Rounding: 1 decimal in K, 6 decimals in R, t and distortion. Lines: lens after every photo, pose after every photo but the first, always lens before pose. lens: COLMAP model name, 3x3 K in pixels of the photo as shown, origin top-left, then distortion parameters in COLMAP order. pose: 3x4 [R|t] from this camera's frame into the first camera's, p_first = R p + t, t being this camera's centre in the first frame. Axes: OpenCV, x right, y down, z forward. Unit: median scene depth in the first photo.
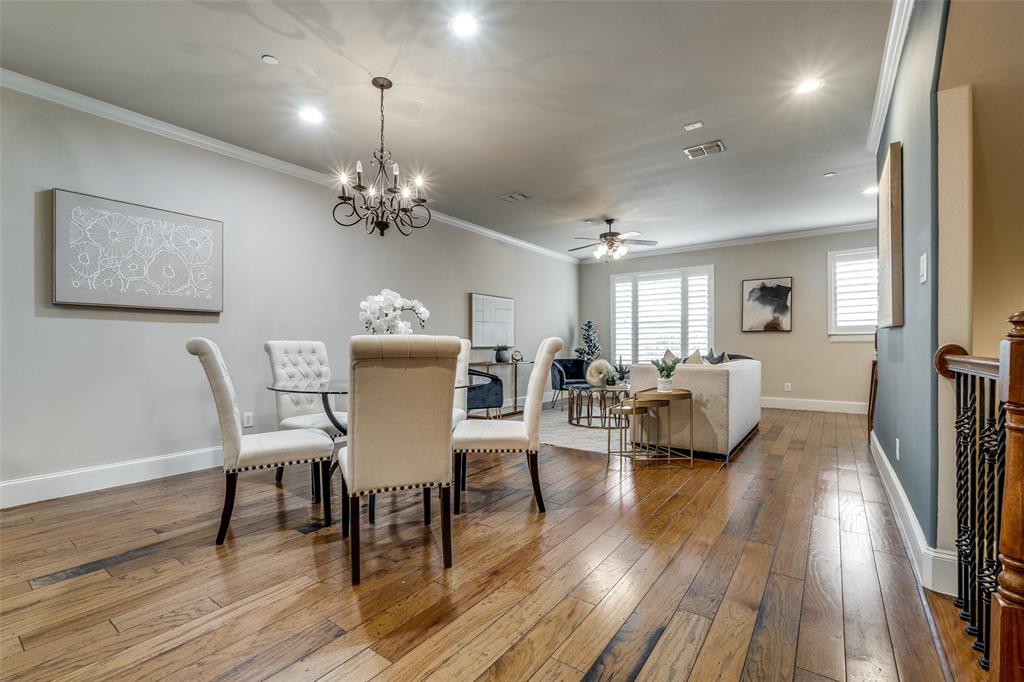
lens RADIAL K [[446.7, 0, 502.7], [0, 446.7, 344.3], [0, 0, 1]] dist [-0.007729, 0.002362]
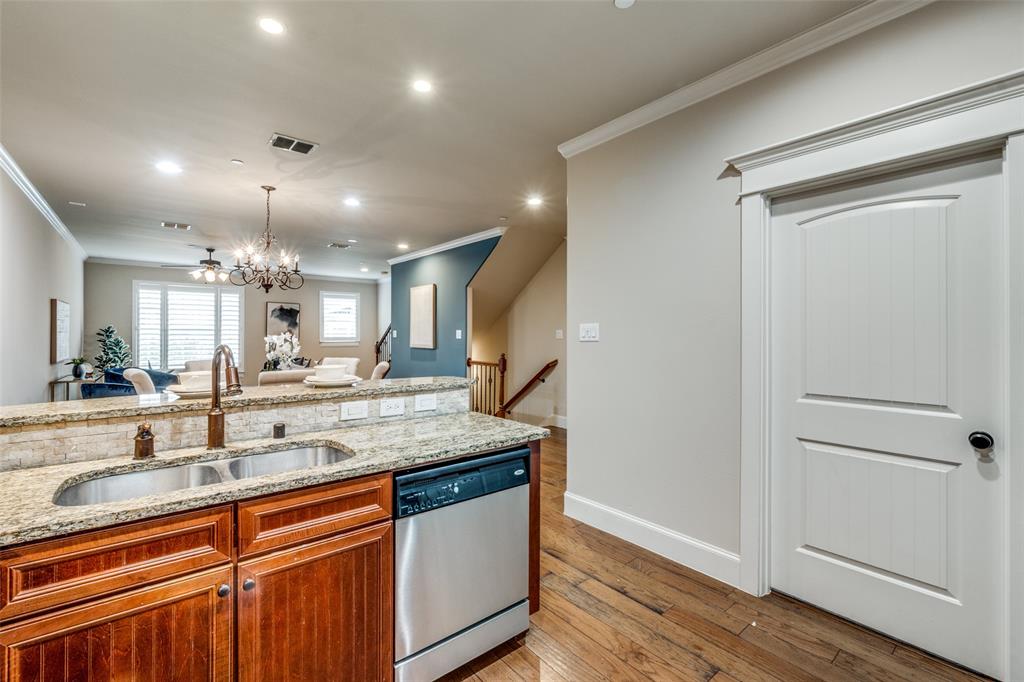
lens RADIAL K [[439.3, 0, 507.6], [0, 439.3, 334.8], [0, 0, 1]] dist [-0.002273, 0.002002]
pose [[0.242544, 0.003910, 0.970132, -0.621209], [-0.006059, 0.999978, -0.002516, -0.046233], [-0.970121, -0.005267, 0.242563, -0.046238]]
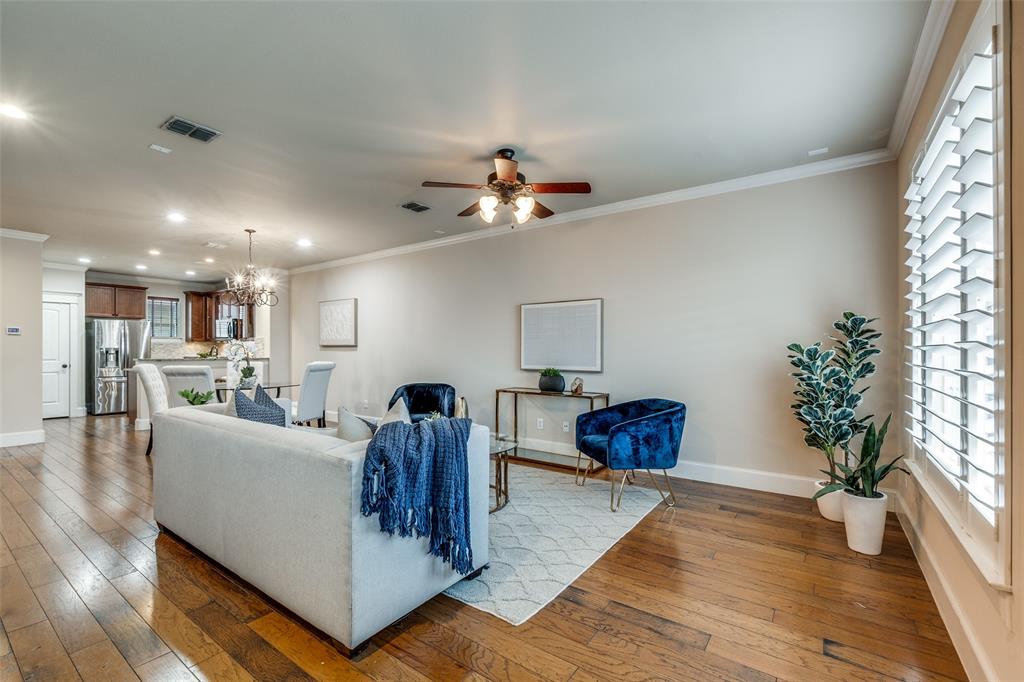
lens RADIAL K [[446.7, 0, 506.2], [0, 446.7, 351.9], [0, 0, 1]] dist [-0.007729, 0.002362]
pose [[0.011373, 0.006117, -0.999917, 0.703924], [0.004869, 0.999969, 0.006173, -0.028305], [0.999923, -0.004938, 0.011343, 0.878619]]
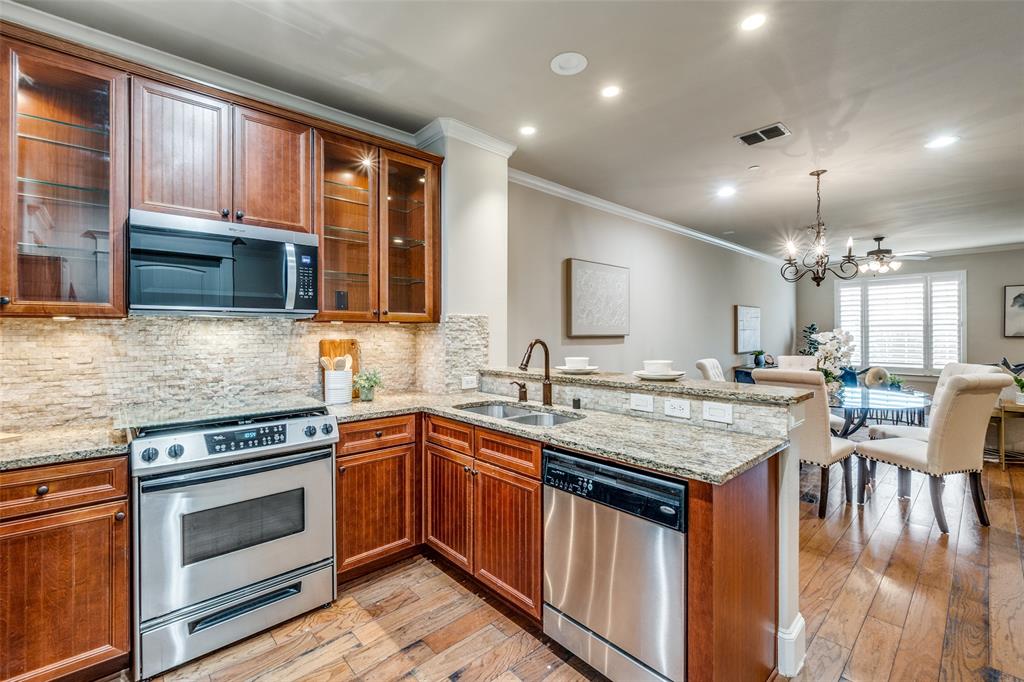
lens RADIAL K [[439.3, 0, 506.3], [0, 439.3, 331.1], [0, 0, 1]] dist [-0.002273, 0.002002]
pose [[0.981216, -0.000972, -0.192910, -0.397063], [0.001477, 0.999996, 0.002471, -0.048107], [0.192907, -0.002710, 0.981213, -0.203800]]
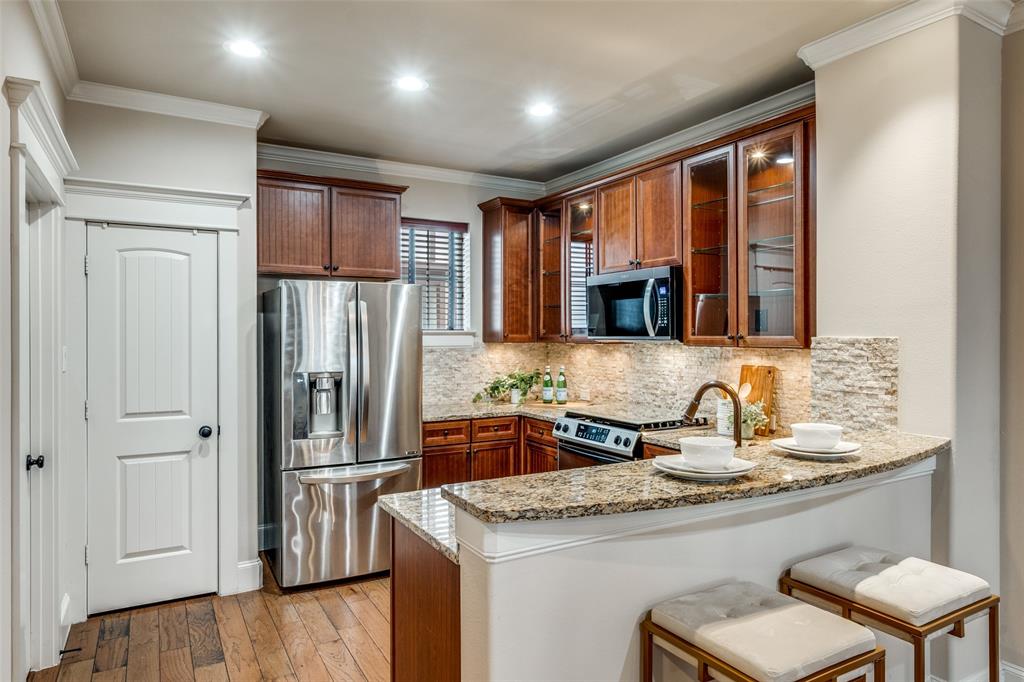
lens RADIAL K [[627.0, 0, 512.0], [0, 627.0, 335.3], [0, 0, 1]] dist [0.001896, 0.000565]
pose [[-0.393288, 0.006868, -0.919390, -0.087023], [0.008524, 0.999956, 0.003824, -0.067465], [0.919376, -0.006333, -0.393329, 0.179363]]
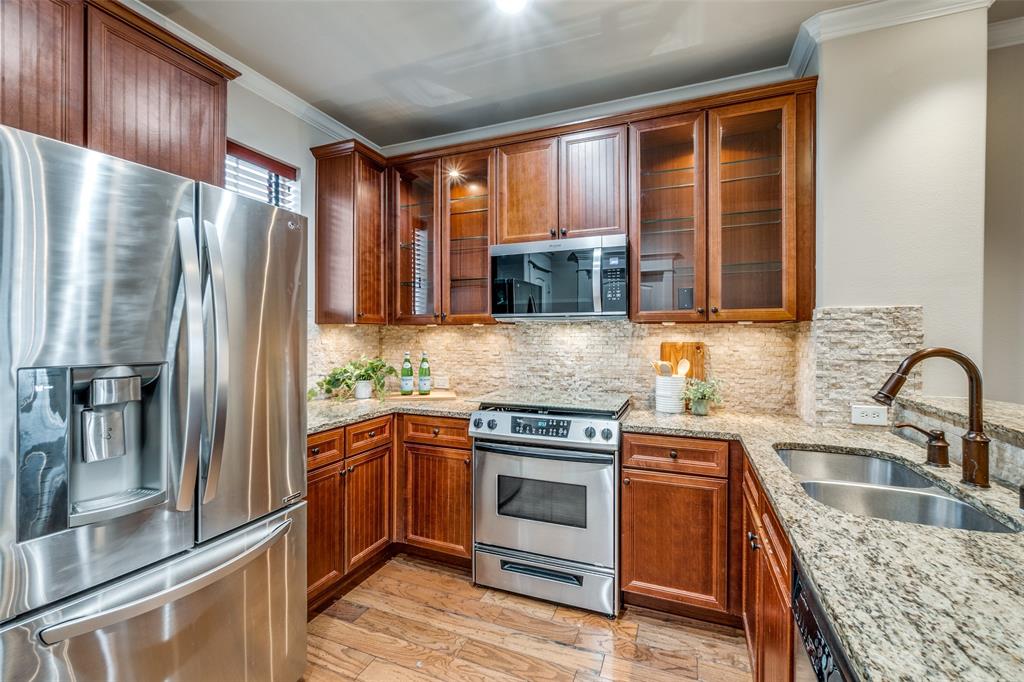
lens RADIAL K [[439.3, 0, 509.5], [0, 439.3, 335.5], [0, 0, 1]] dist [-0.002273, 0.002002]
pose [[0.248614, 0.003084, -0.968598, -0.308970], [0.004761, 0.999979, 0.004406, -0.047549], [0.968591, -0.005707, 0.248594, -0.066106]]
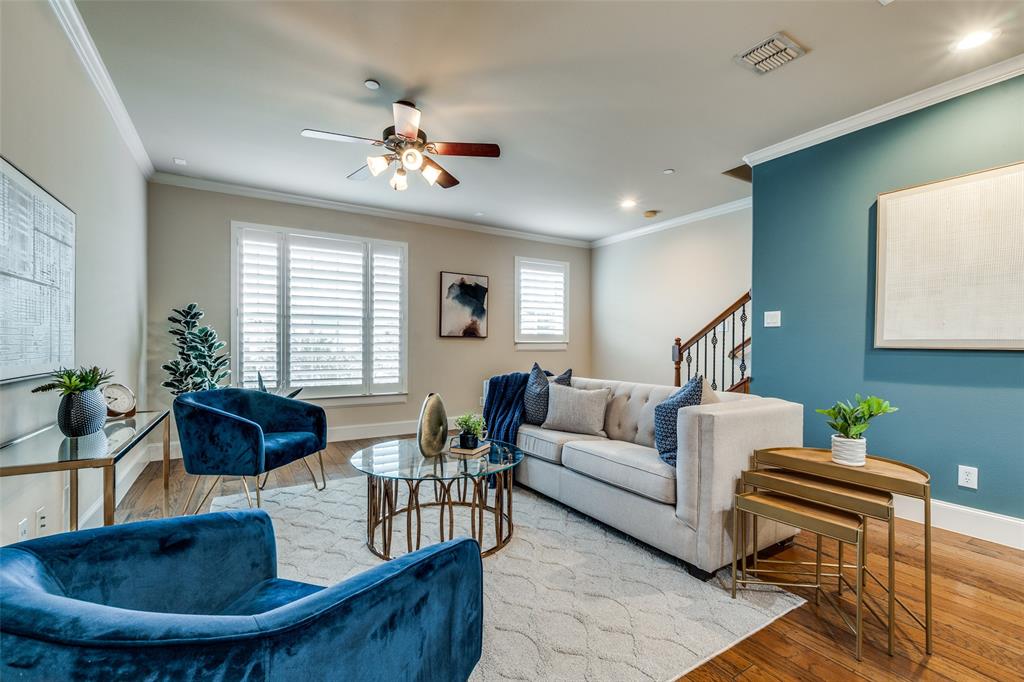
lens RADIAL K [[439.3, 0, 506.9], [0, 439.3, 348.9], [0, 0, 1]] dist [-0.002273, 0.002002]
pose [[0.372662, -0.003617, 0.927960, -0.145901], [-0.009981, 0.999919, 0.007906, -0.014540], [-0.927913, -0.012208, 0.372596, 0.634223]]
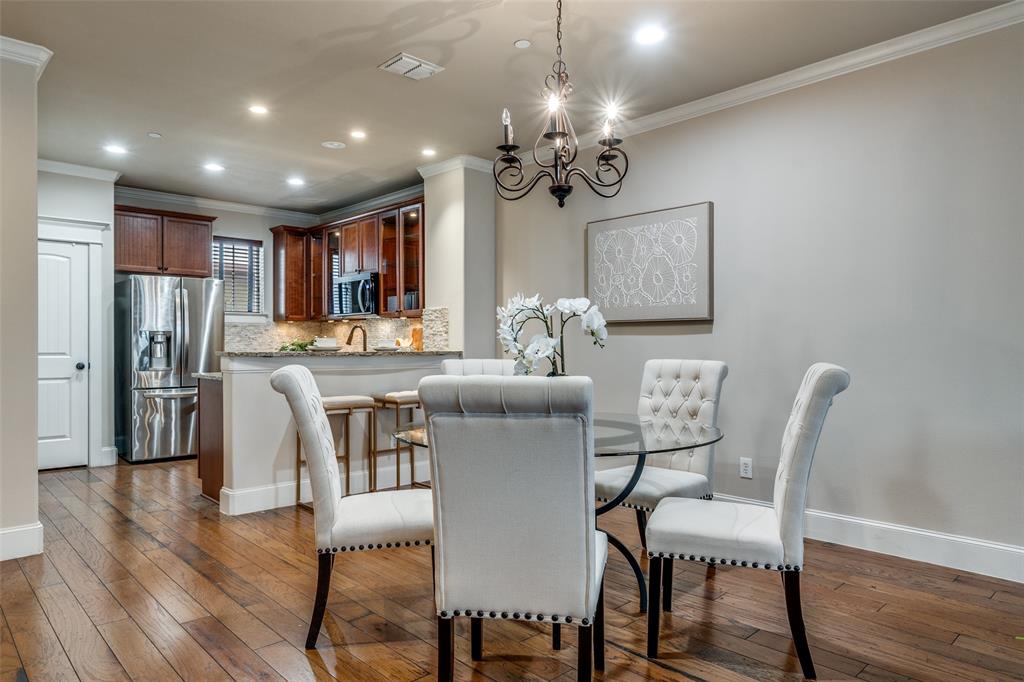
lens RADIAL K [[652.8, 0, 513.0], [0, 652.8, 345.6], [0, 0, 1]] dist [-0.001109, -0.004665]
pose [[-0.175302, 0.005879, -0.984497, 0.290699], [0.005848, 0.999971, 0.004930, -0.018387], [0.984497, -0.004893, -0.175331, 0.464831]]
